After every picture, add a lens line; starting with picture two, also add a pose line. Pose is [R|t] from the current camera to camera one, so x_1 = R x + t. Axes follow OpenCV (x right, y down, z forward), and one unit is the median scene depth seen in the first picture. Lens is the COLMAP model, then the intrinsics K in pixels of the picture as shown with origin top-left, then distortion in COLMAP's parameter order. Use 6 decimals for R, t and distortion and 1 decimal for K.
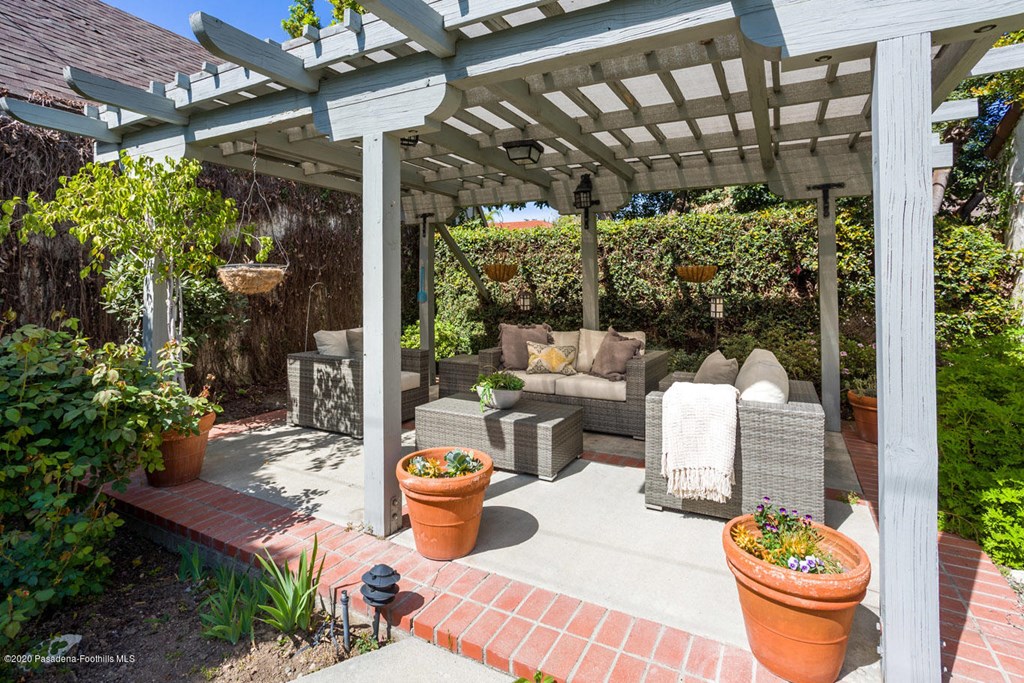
lens RADIAL K [[502.0, 0, 530.4], [0, 502.0, 278.2], [0, 0, 1]] dist [-0.019290, -0.000032]
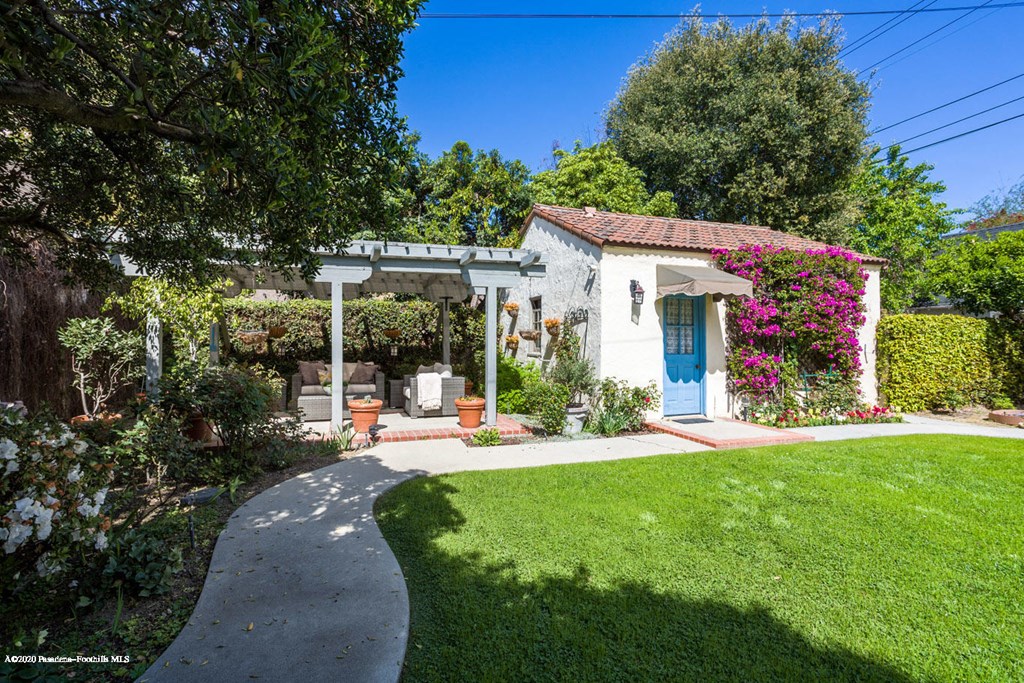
lens RADIAL K [[502.0, 0, 511.0], [0, 502.0, 338.2], [0, 0, 1]] dist [-0.019290, -0.000032]
pose [[0.685647, -0.002073, 0.727931, -0.735837], [-0.005085, 0.999958, 0.007638, -0.007743], [-0.727916, -0.008939, 0.685608, -0.680452]]
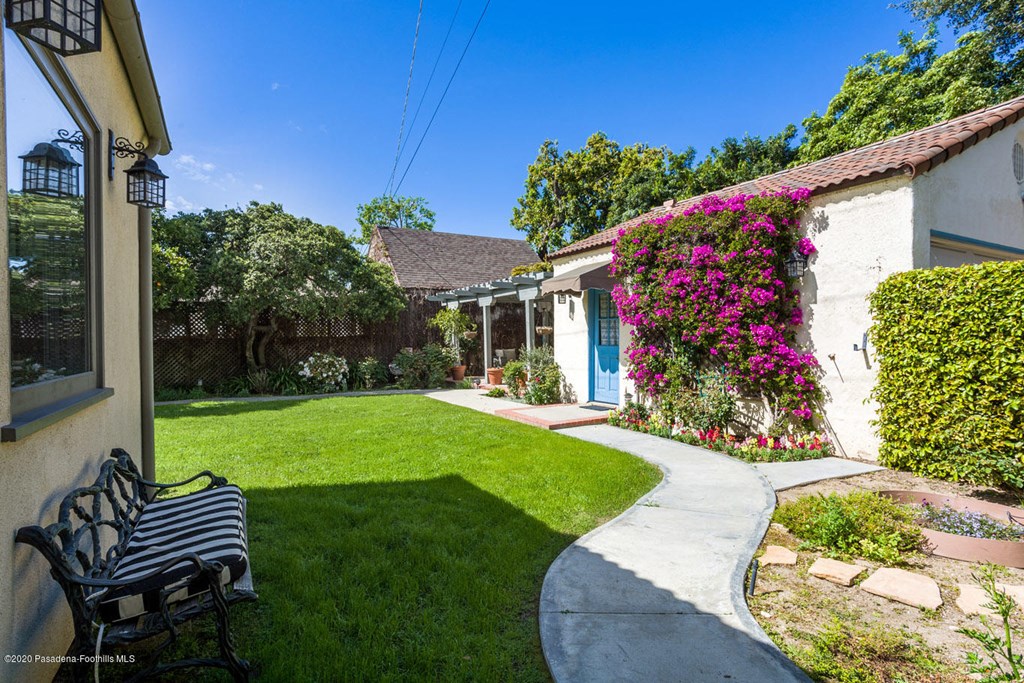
lens RADIAL K [[502.0, 0, 510.9], [0, 502.0, 343.0], [0, 0, 1]] dist [-0.019290, -0.000032]
pose [[0.836271, -0.000447, -0.548316, 1.301845], [0.007390, 0.999918, 0.010456, 0.022832], [0.548266, -0.012796, 0.836206, -1.507106]]
